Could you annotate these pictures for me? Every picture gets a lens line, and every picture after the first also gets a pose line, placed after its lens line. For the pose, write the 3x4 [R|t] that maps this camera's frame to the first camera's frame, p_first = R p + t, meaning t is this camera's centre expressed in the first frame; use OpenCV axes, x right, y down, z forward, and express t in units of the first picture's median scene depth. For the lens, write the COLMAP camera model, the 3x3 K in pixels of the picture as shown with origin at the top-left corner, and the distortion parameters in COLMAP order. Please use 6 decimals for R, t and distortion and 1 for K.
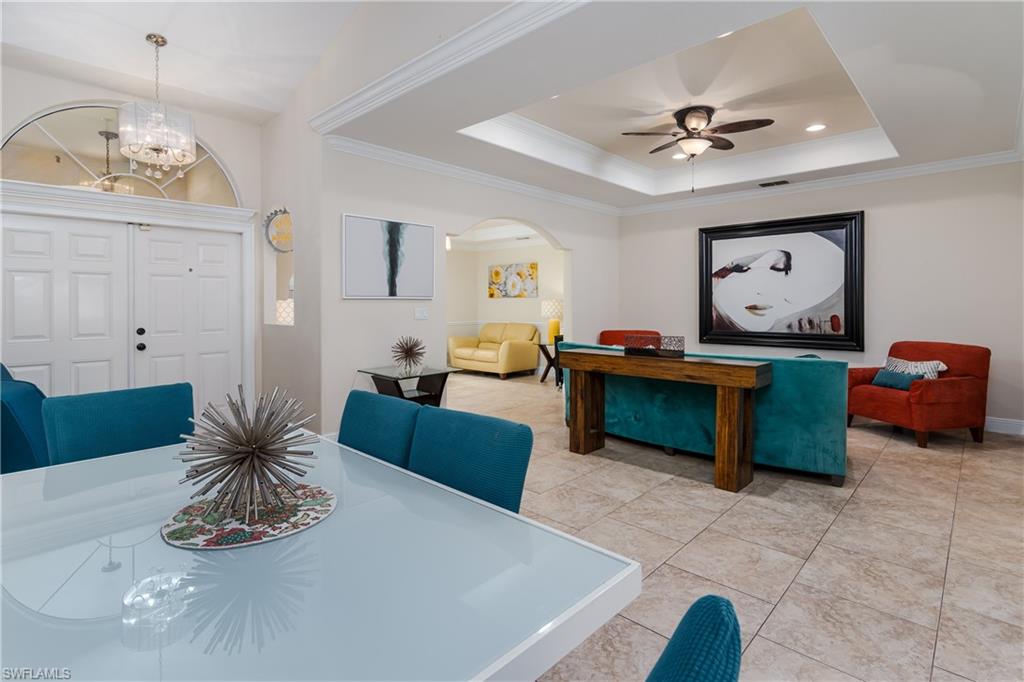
lens RADIAL K [[495.7, 0, 506.6], [0, 495.7, 319.4], [0, 0, 1]] dist [-0.000791, -0.000155]
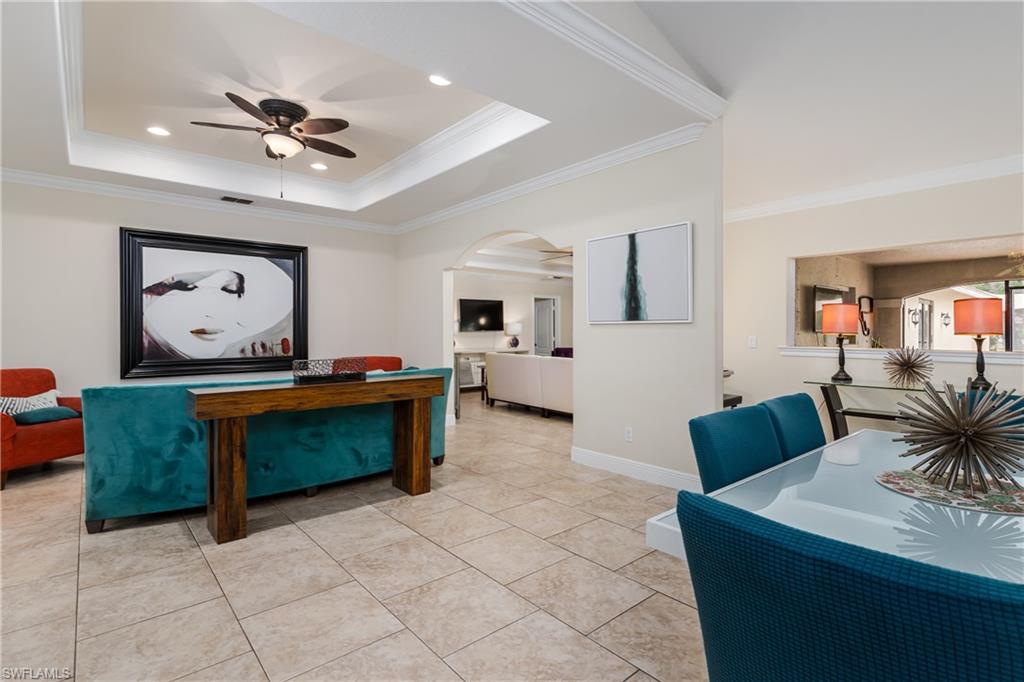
lens RADIAL K [[496.1, 0, 512.0], [0, 496.1, 341.0], [0, 0, 1]] dist [-0.000853, -0.000024]
pose [[0.095677, -0.014661, 0.995304, -0.377835], [0.034297, 0.999346, 0.011423, 0.001871], [-0.994821, 0.033043, 0.096118, 0.418024]]
